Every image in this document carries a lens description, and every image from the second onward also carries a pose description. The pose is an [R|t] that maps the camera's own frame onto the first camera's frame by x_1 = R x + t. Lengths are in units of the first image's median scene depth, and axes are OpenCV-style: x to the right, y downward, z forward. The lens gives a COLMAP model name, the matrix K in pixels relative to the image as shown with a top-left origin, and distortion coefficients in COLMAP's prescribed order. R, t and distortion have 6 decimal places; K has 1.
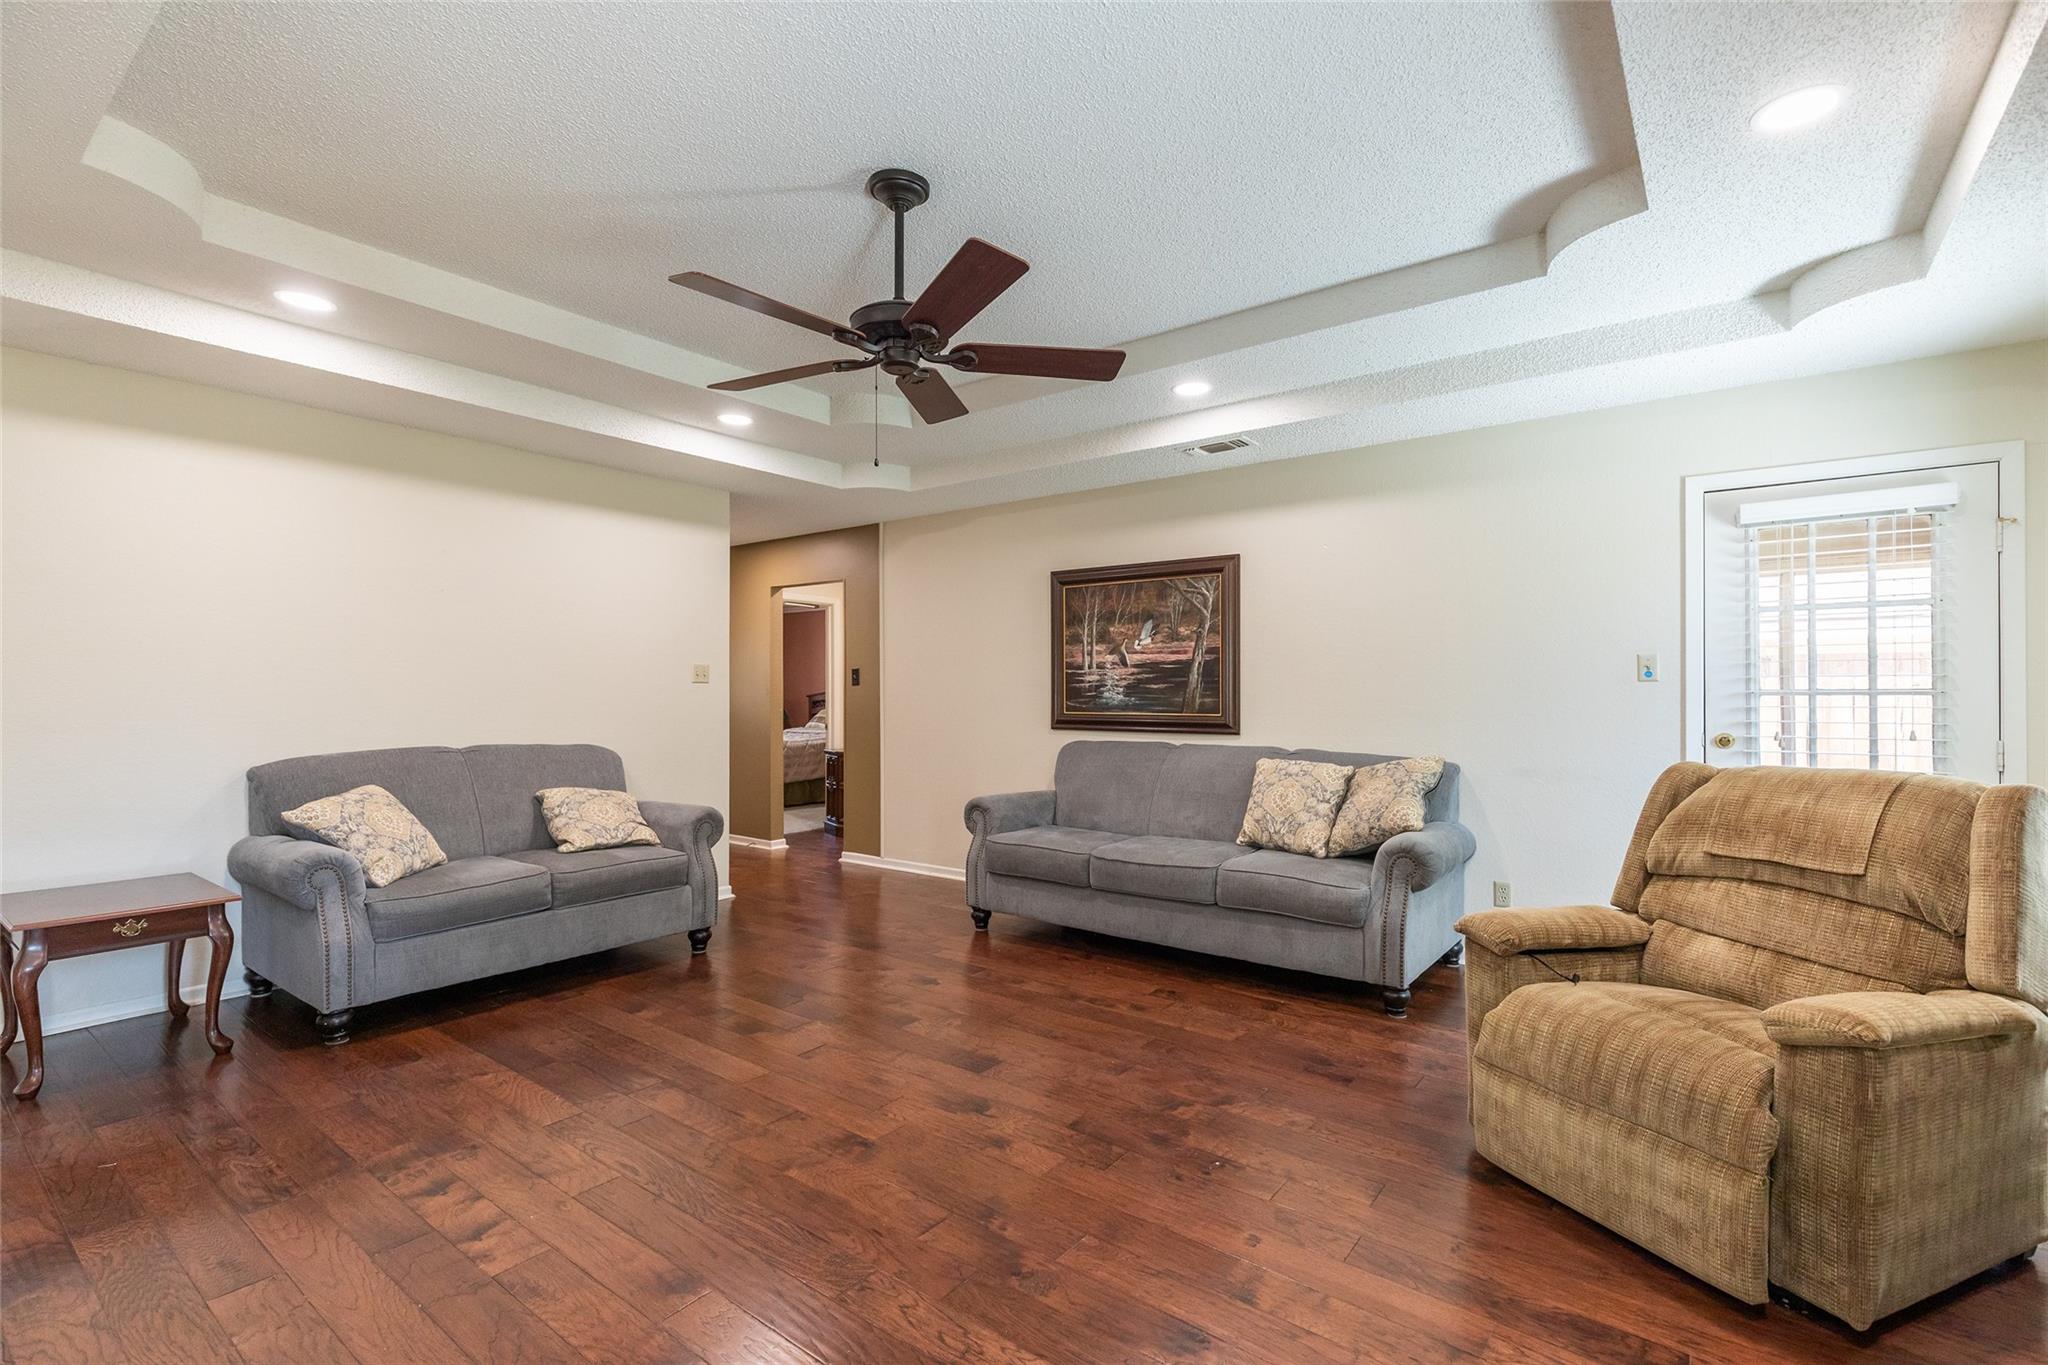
lens RADIAL K [[914.3, 0, 1027.3], [0, 914.3, 692.4], [0, 0, 1]] dist [0.010169, -0.001402]
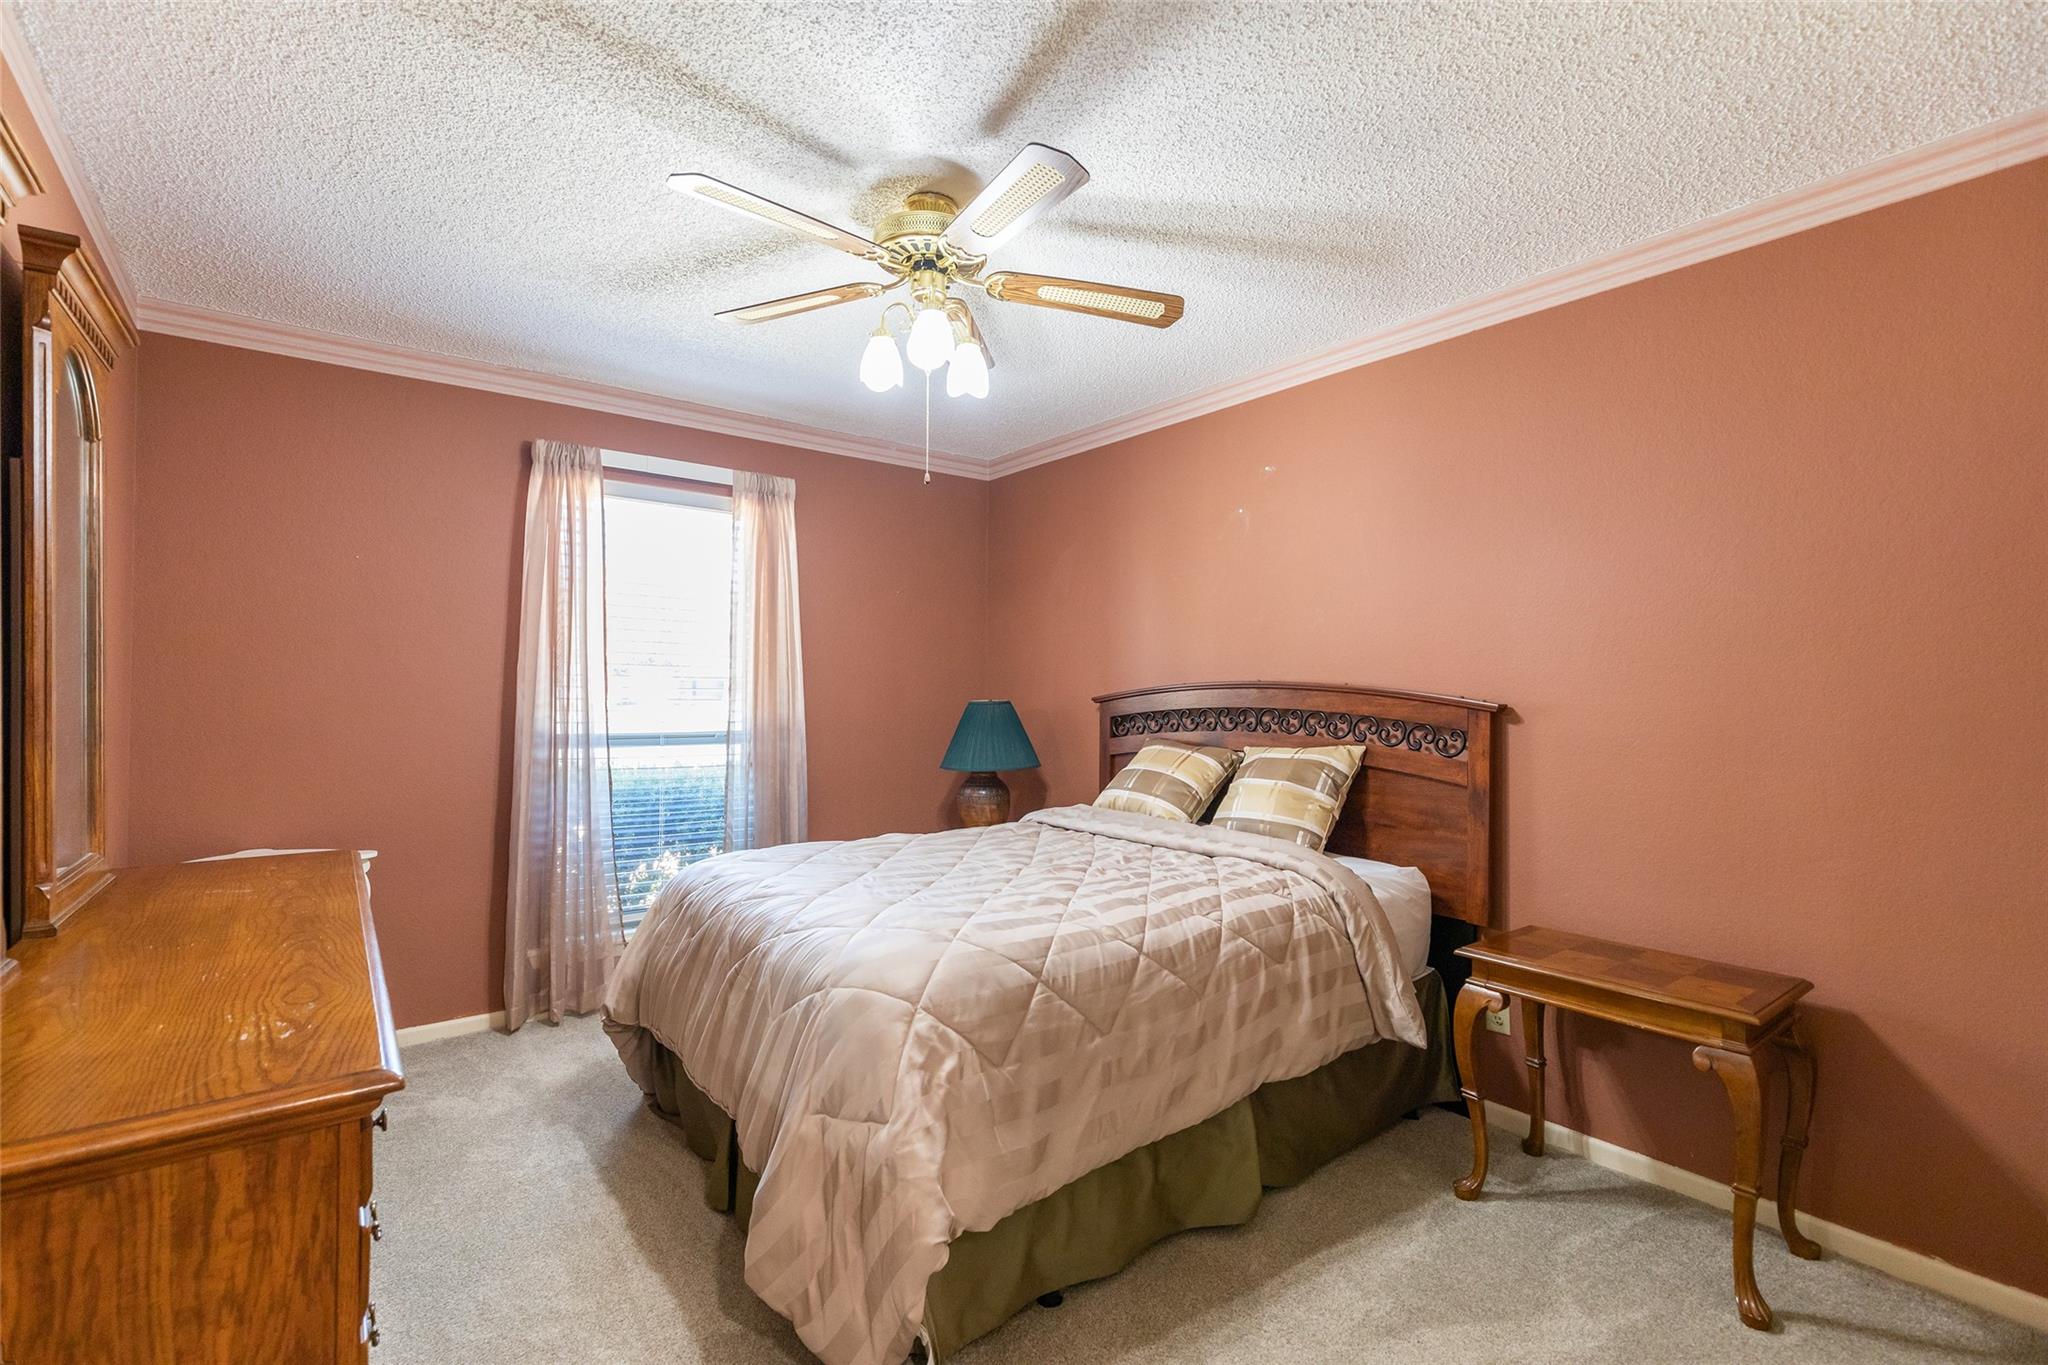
lens RADIAL K [[914.3, 0, 1018.6], [0, 914.3, 687.2], [0, 0, 1]] dist [0.010169, -0.001402]
pose [[0.966178, 0.001313, -0.257871, -0.211346], [-0.002130, 0.999994, -0.002887, -0.000211], [0.257866, 0.003338, 0.966175, 0.786489]]
